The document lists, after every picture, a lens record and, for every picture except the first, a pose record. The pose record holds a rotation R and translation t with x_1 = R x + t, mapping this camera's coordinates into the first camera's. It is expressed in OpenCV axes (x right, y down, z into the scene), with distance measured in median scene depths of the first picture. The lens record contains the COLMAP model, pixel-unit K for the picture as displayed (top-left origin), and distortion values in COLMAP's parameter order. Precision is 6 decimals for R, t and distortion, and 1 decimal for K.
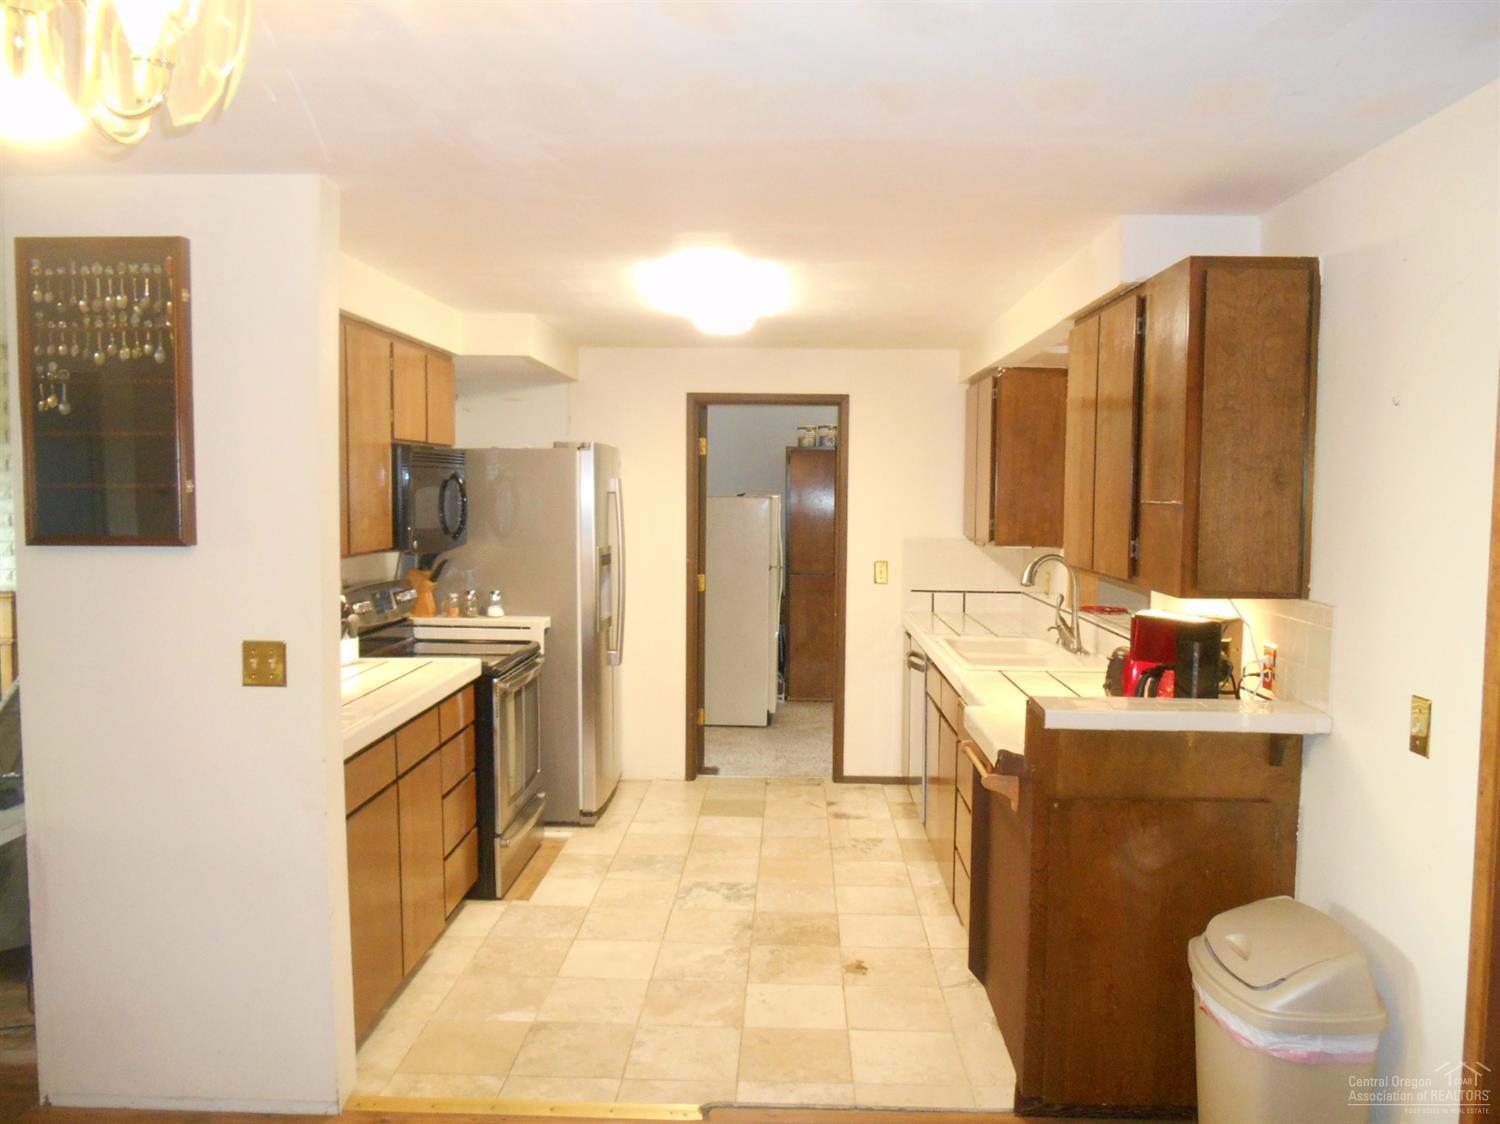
lens RADIAL K [[1165.6, 0, 750.0], [0, 1165.6, 562.0], [0, 0, 1]] dist [0.006216, -0.001513]
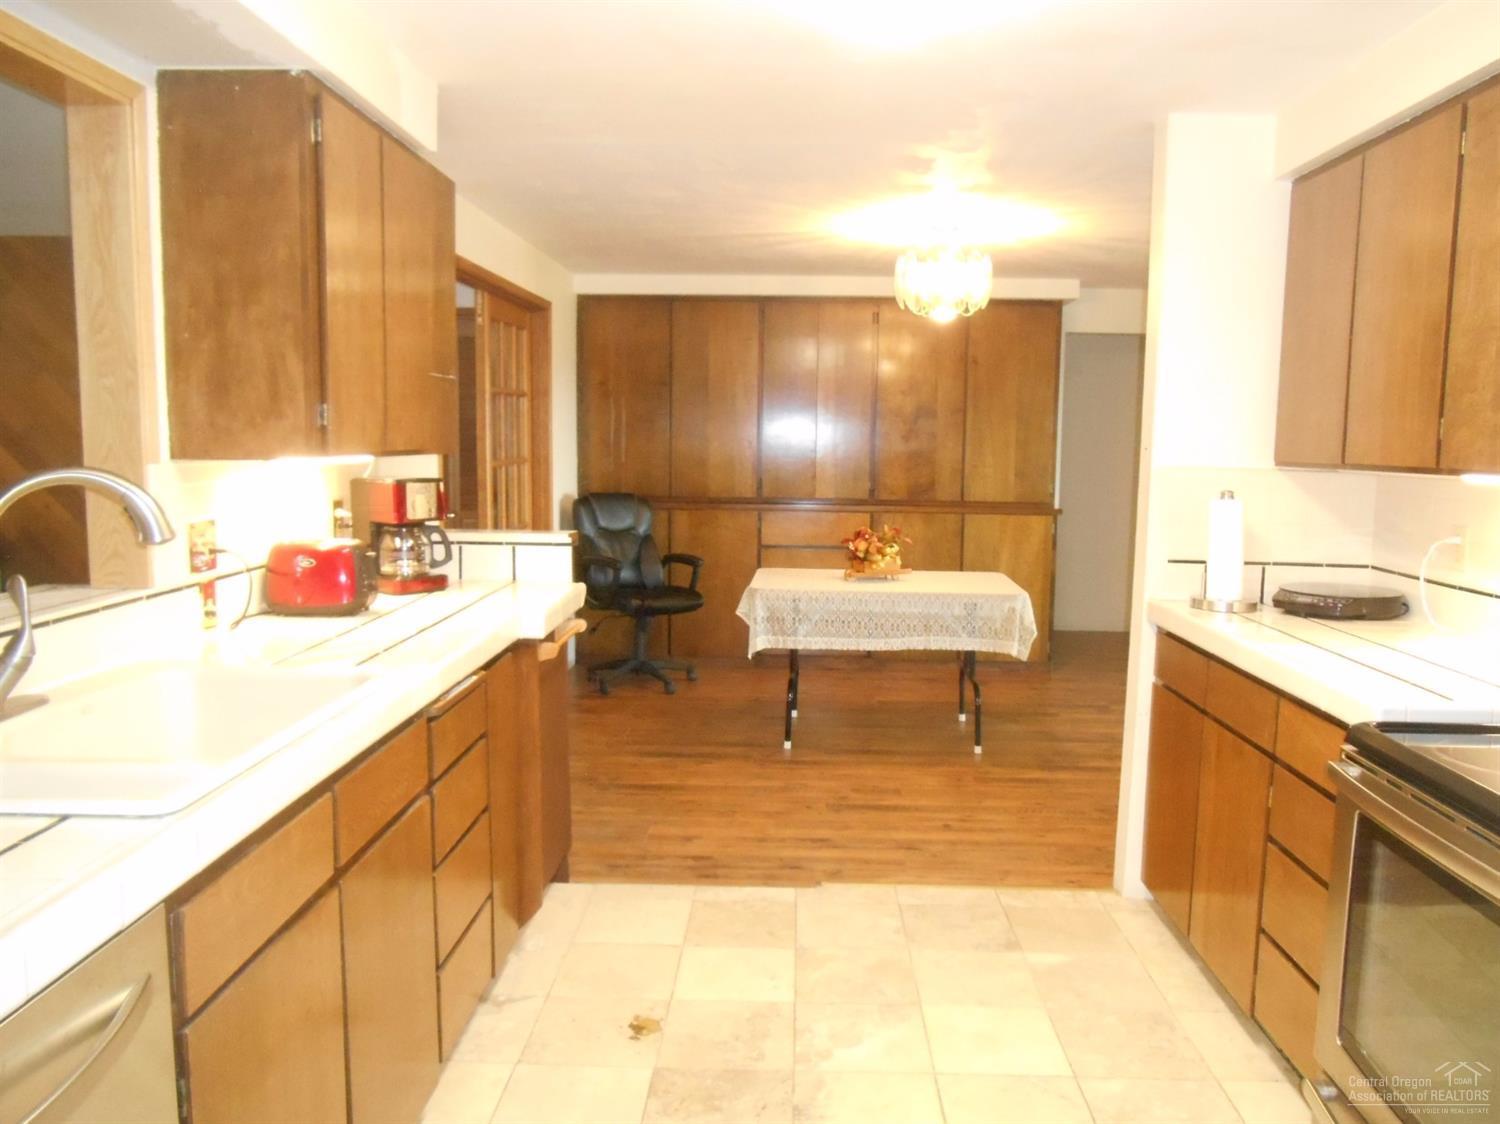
lens RADIAL K [[1165.6, 0, 750.0], [0, 1165.6, 562.0], [0, 0, 1]] dist [0.006216, -0.001513]
pose [[-0.999712, -0.024009, 0.000283, 0.035253], [-0.023550, 0.982734, 0.183517, -0.069853], [-0.004684, 0.183457, -0.983016, 1.775917]]
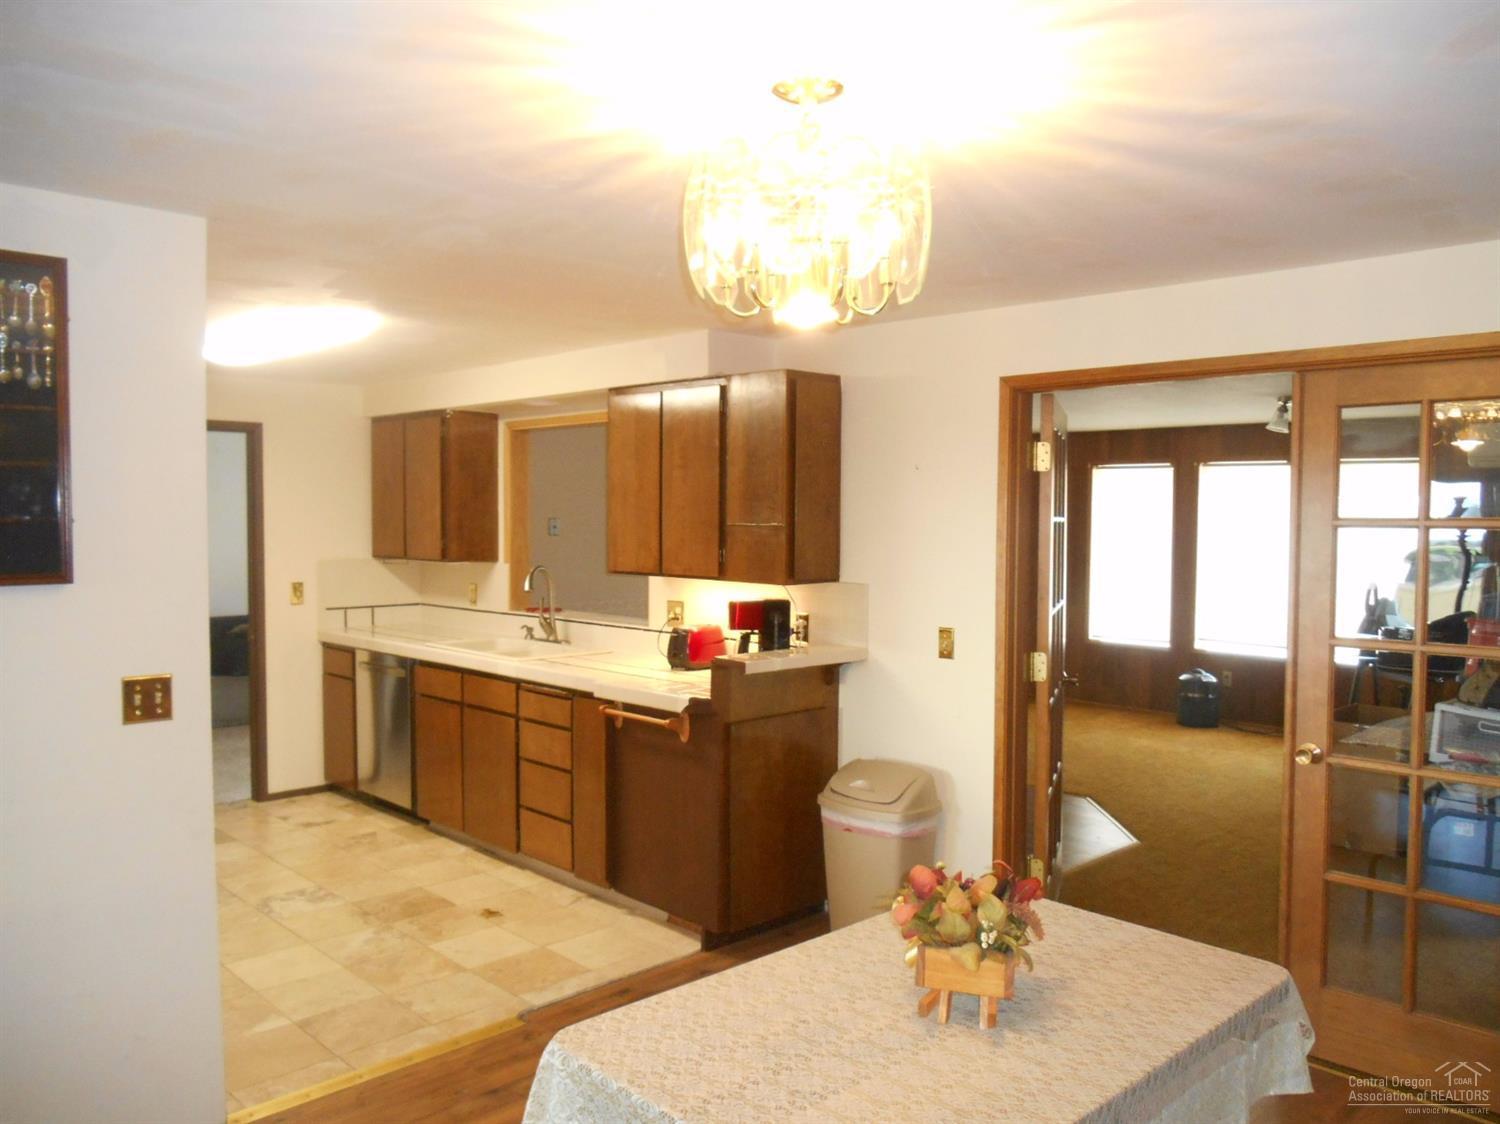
lens RADIAL K [[1165.6, 0, 750.0], [0, 1165.6, 562.0], [0, 0, 1]] dist [0.006216, -0.001513]
pose [[0.694396, -0.035927, 0.718695, -0.618175], [0.048409, 0.998823, 0.003159, -0.005406], [-0.717963, 0.032598, 0.695318, -0.043860]]
